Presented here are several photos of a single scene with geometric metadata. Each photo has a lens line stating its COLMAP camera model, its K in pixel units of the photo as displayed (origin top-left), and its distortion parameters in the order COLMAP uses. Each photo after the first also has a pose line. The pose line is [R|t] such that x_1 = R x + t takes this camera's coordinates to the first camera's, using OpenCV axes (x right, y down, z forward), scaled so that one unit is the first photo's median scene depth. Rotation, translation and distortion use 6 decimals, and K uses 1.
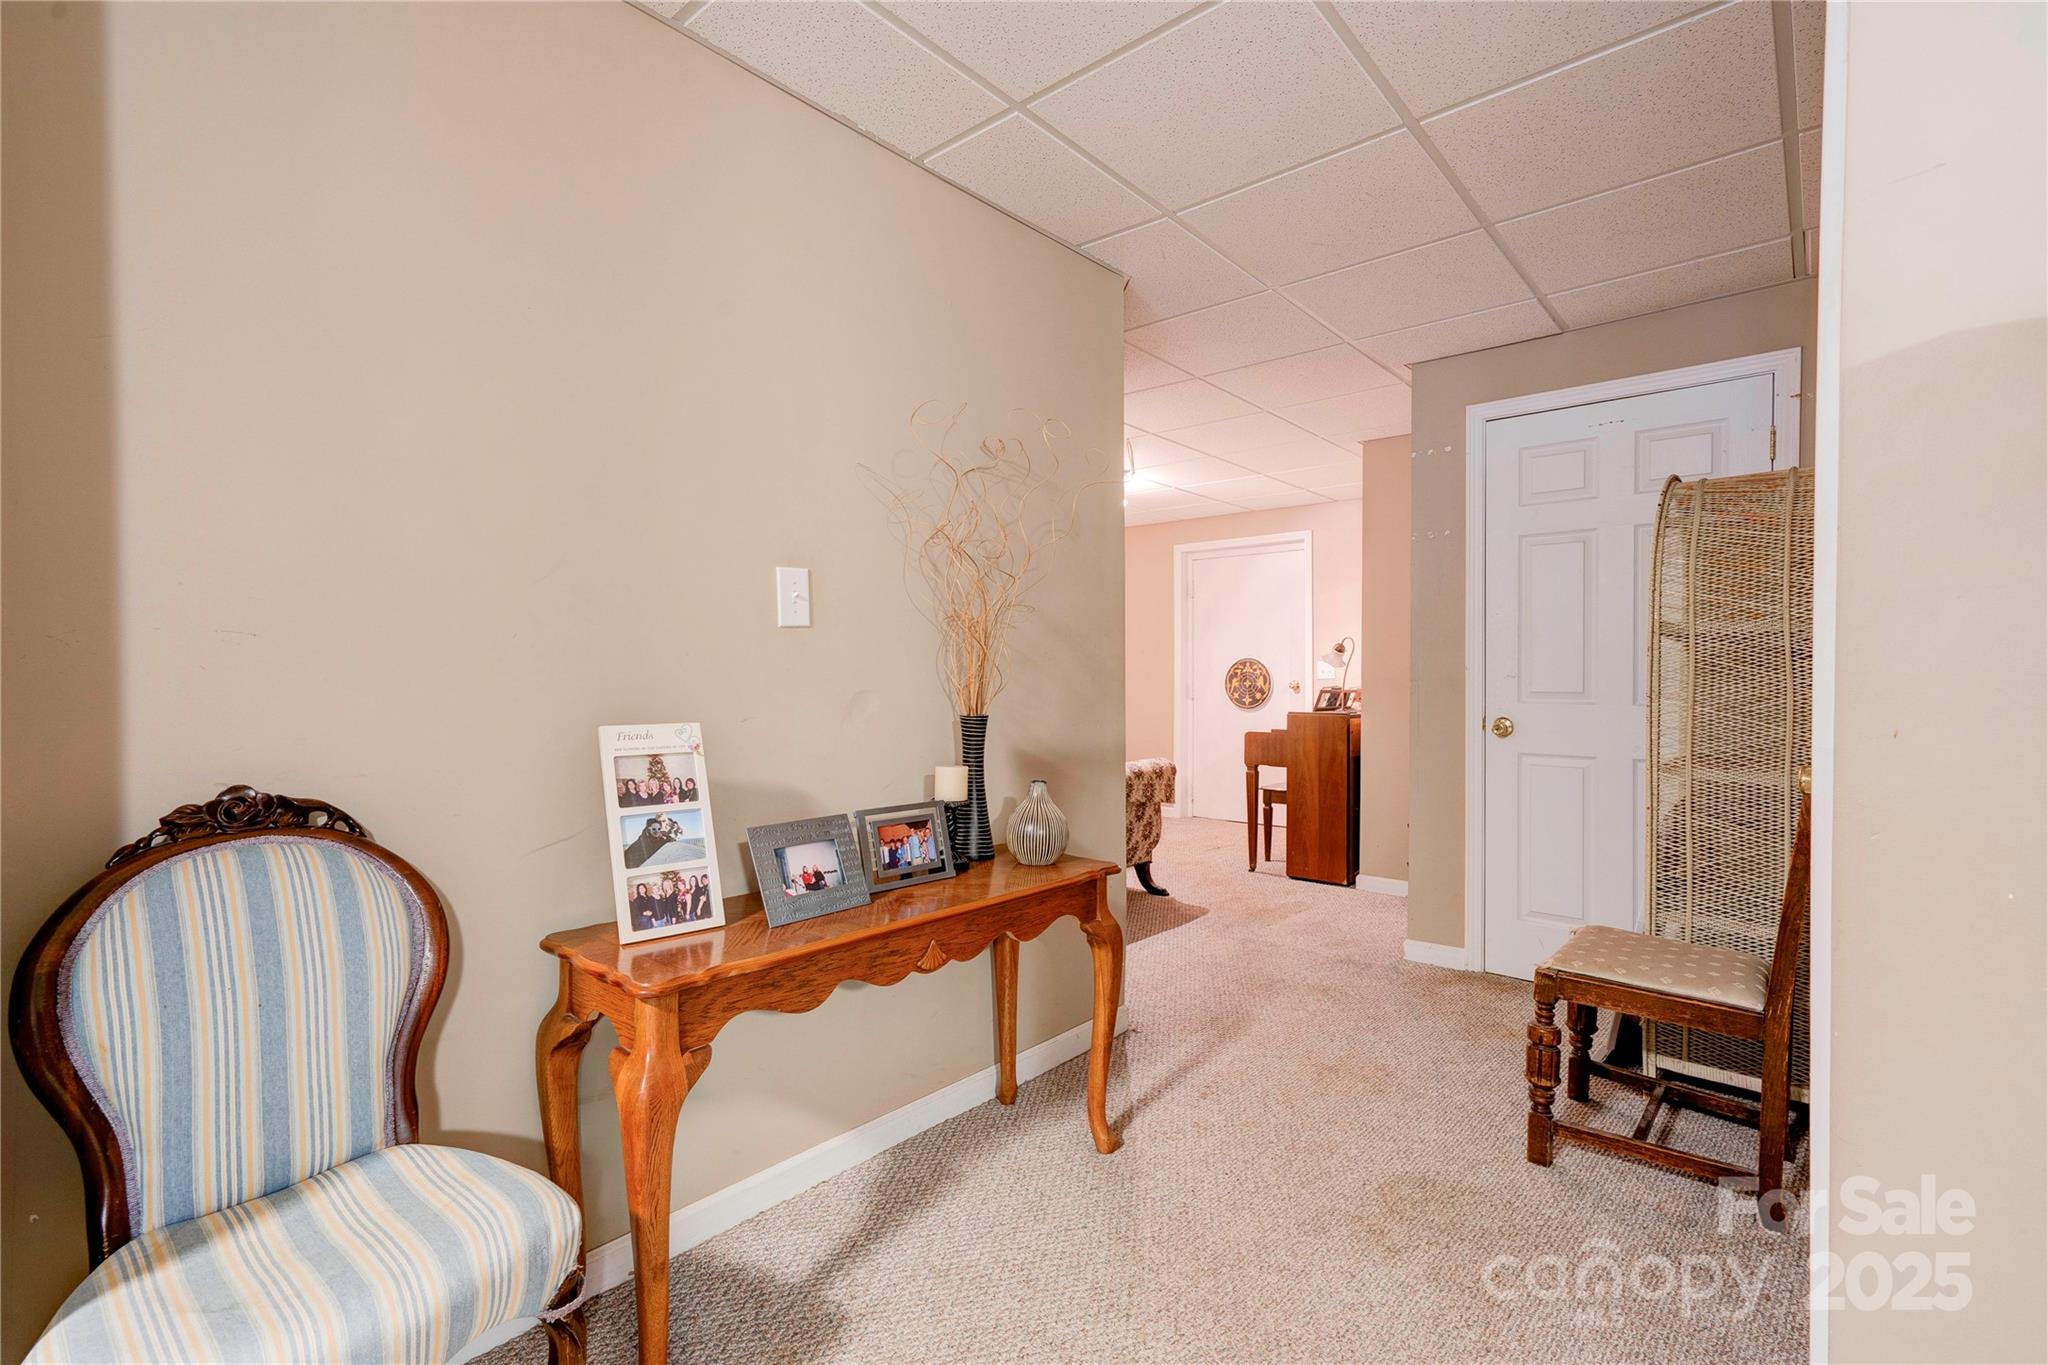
lens RADIAL K [[946.5, 0, 1024.0], [0, 946.5, 682.5], [0, 0, 1]] dist [0.000016, 0.022272]
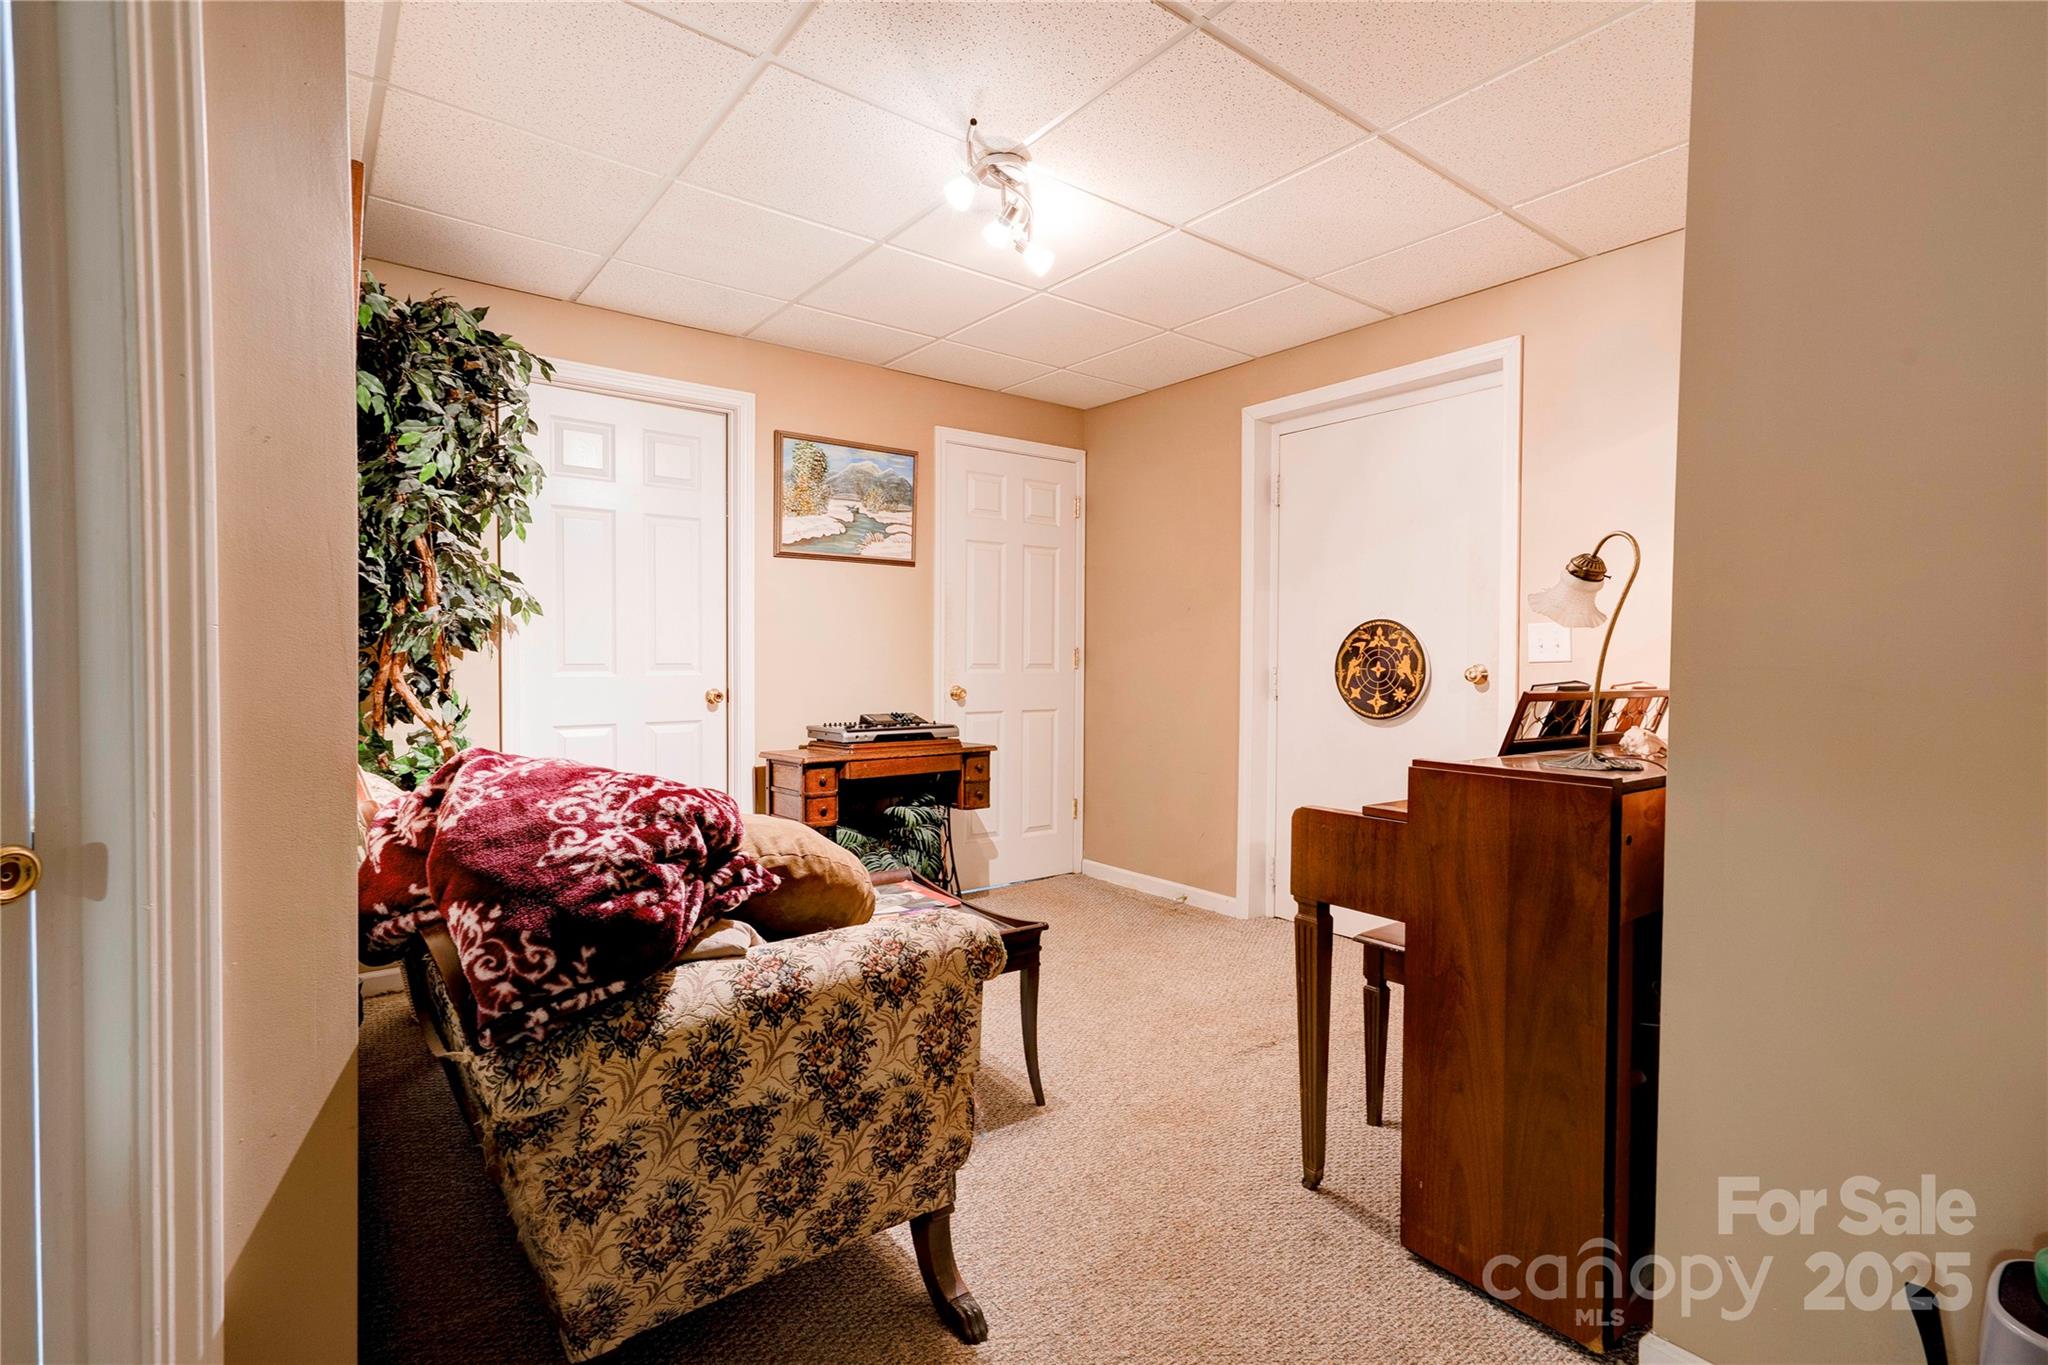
lens RADIAL K [[946.5, 0, 1024.0], [0, 946.5, 682.5], [0, 0, 1]] dist [0.000016, 0.022272]
pose [[0.978557, 0.009954, -0.205735, 0.191228], [-0.005735, 0.999761, 0.021089, -0.001862], [0.205896, -0.019457, 0.978380, 0.579251]]
